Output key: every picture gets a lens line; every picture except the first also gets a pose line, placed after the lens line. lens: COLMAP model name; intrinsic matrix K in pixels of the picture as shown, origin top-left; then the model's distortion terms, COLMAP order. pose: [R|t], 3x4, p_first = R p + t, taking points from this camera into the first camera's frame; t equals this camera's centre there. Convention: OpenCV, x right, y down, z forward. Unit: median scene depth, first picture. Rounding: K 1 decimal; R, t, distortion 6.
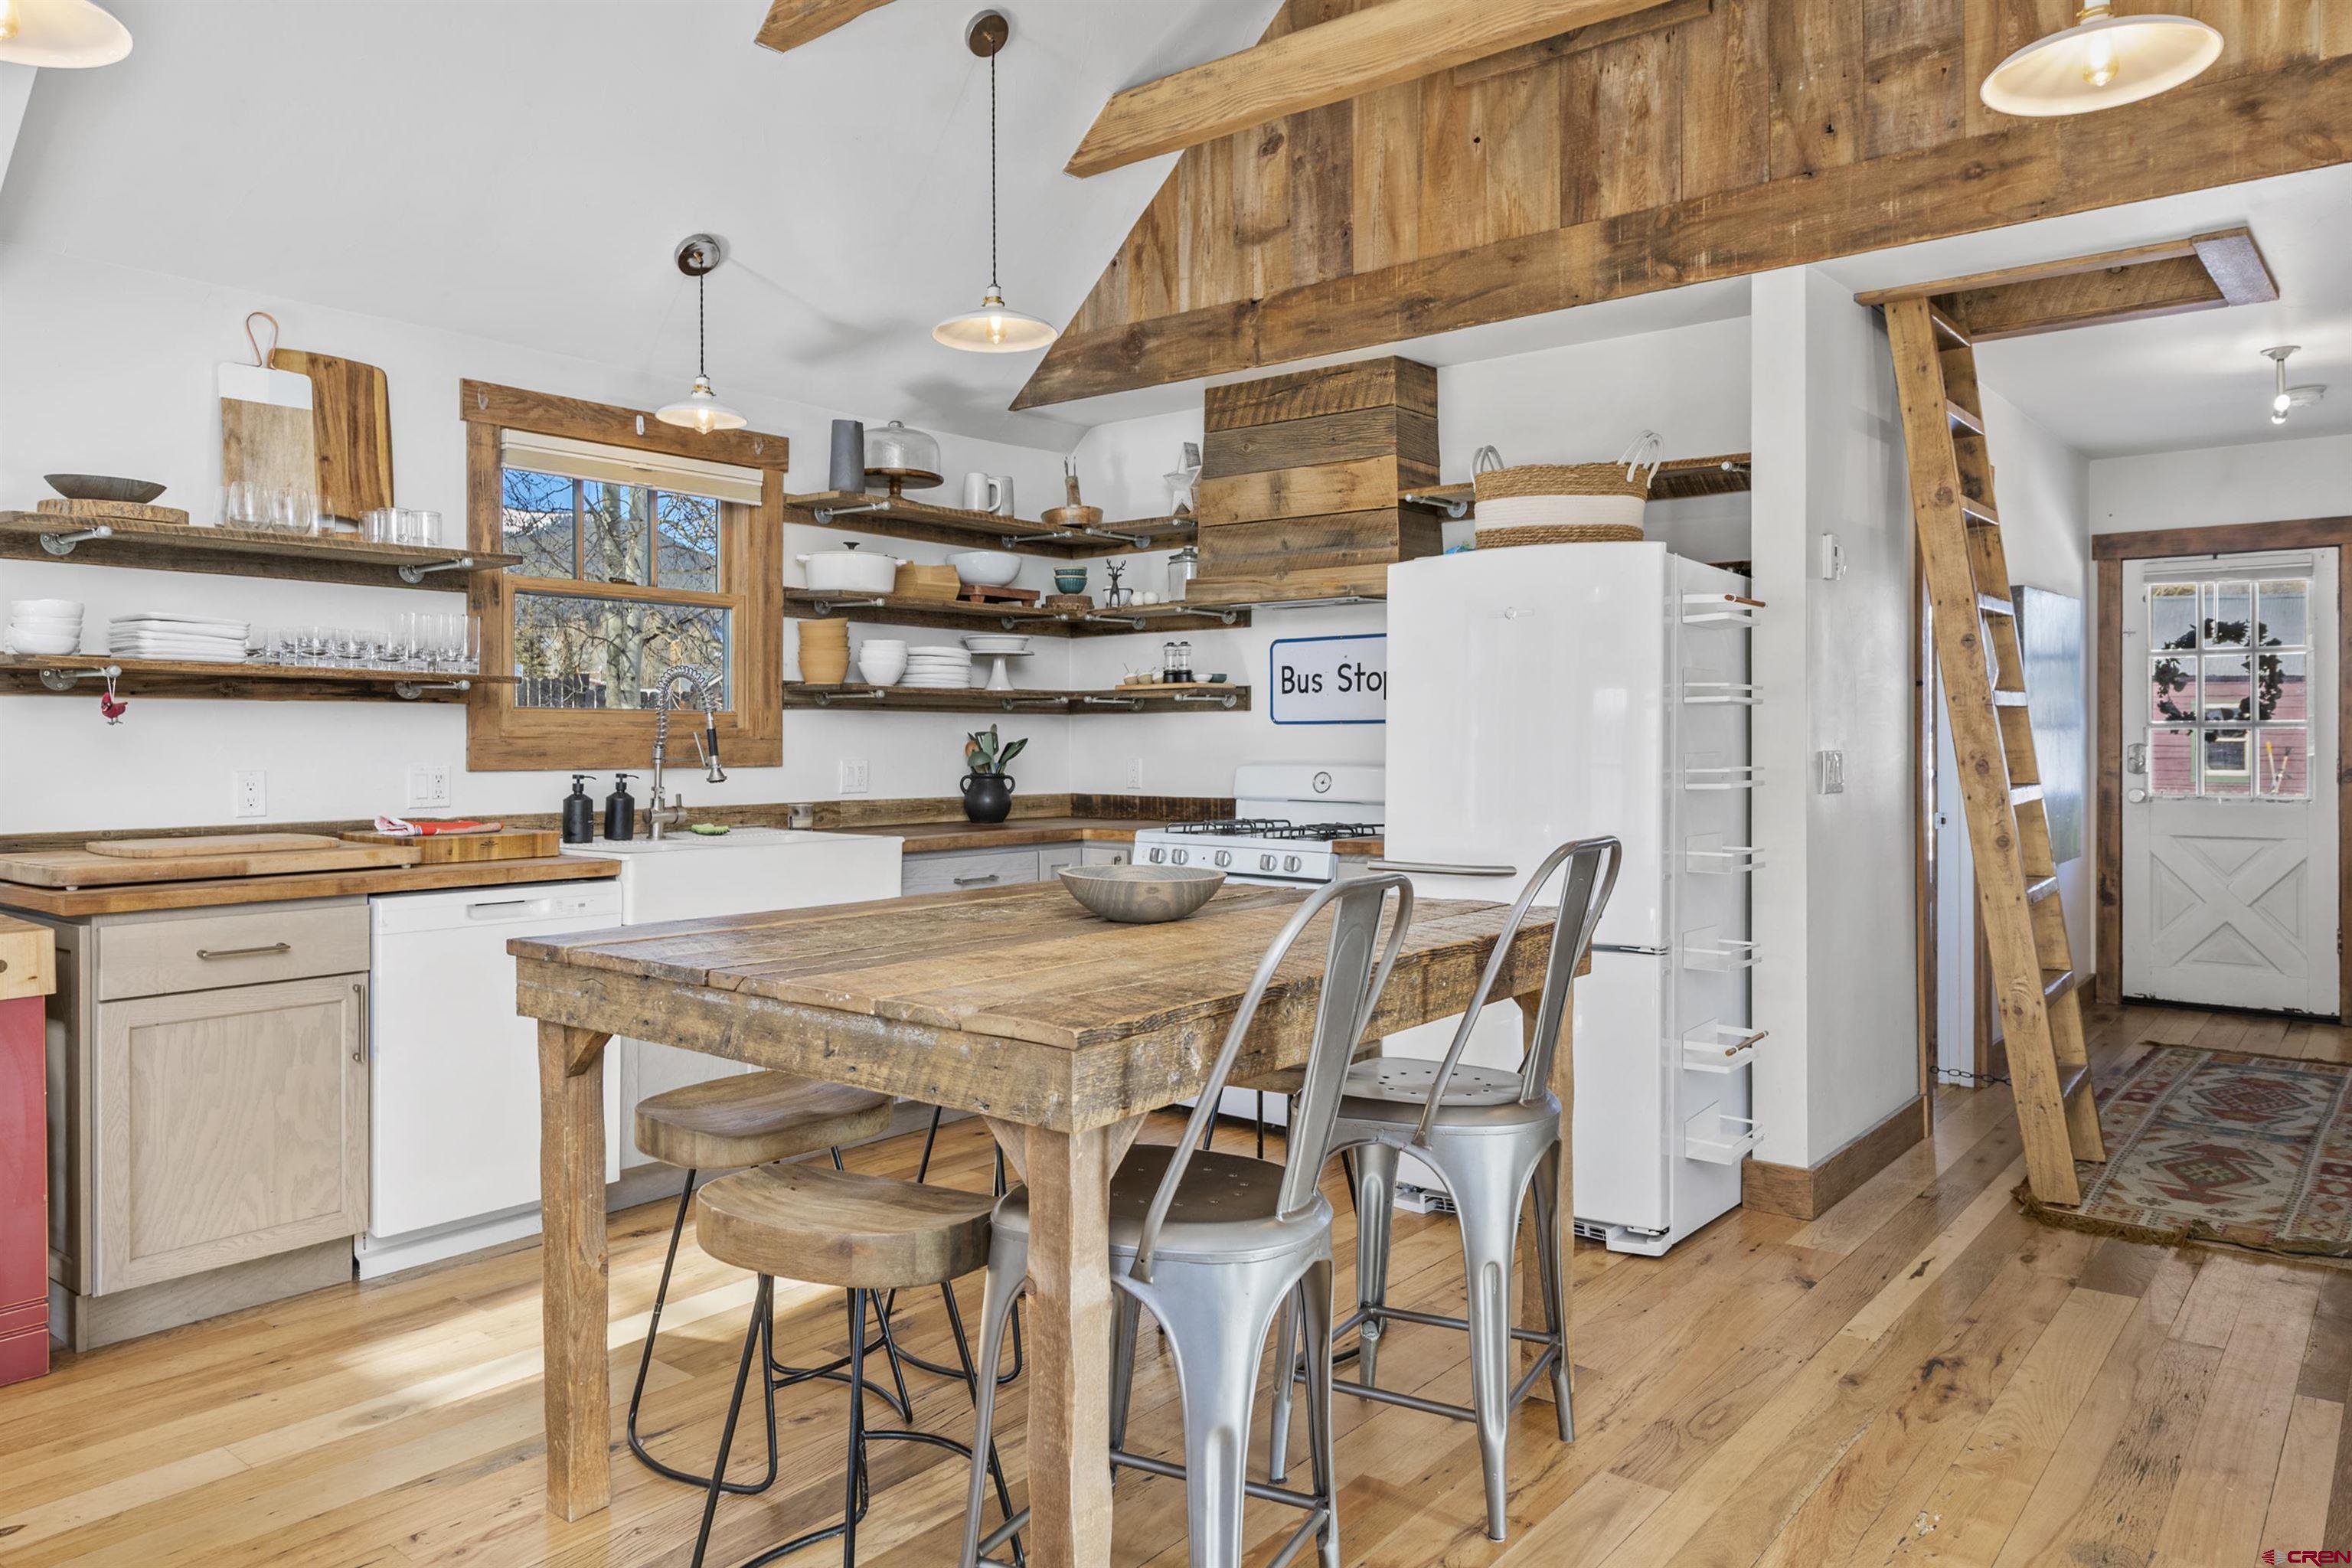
lens RADIAL K [[1545.6, 0, 1179.5], [0, 1545.6, 775.7], [0, 0, 1]] dist [0.003489, -0.000651]
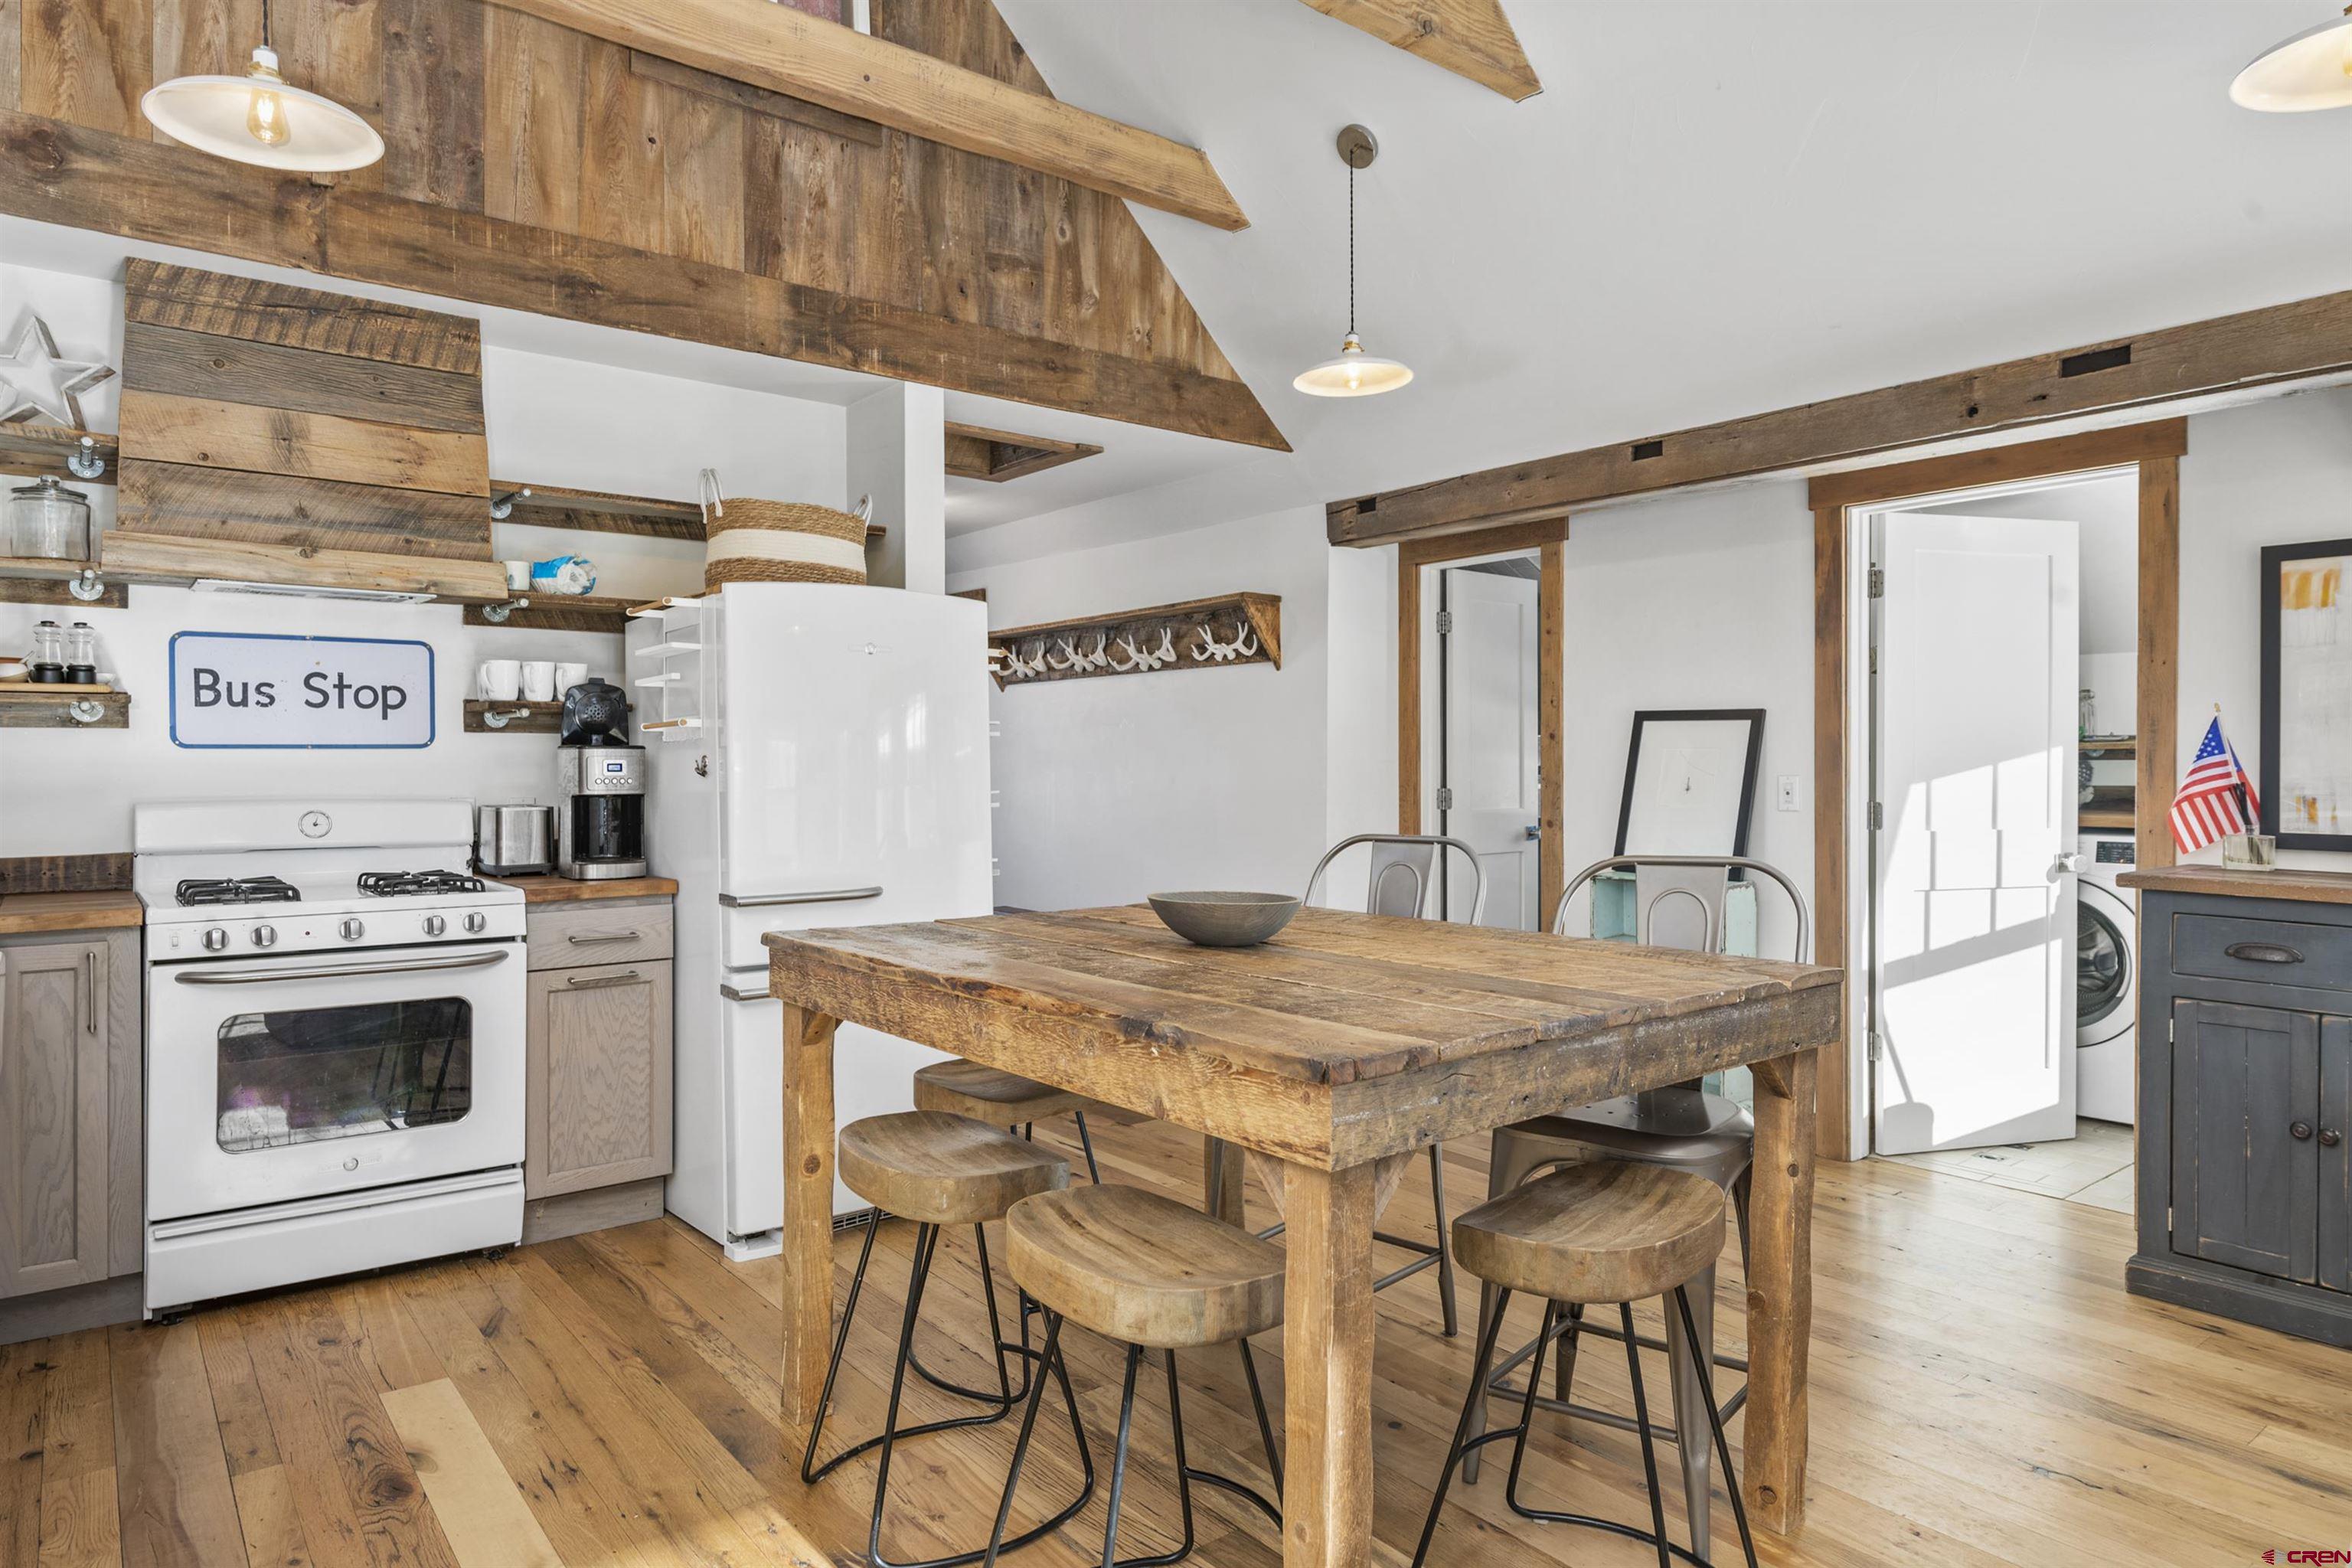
lens RADIAL K [[1416.1, 0, 1180.9], [0, 1416.1, 770.3], [0, 0, 1]] dist [-0.002283, 0.000210]
pose [[0.213911, -0.009094, 0.976811, -0.604280], [0.021200, 0.999764, 0.004666, -0.020406], [-0.976623, 0.019710, 0.214053, 0.512356]]
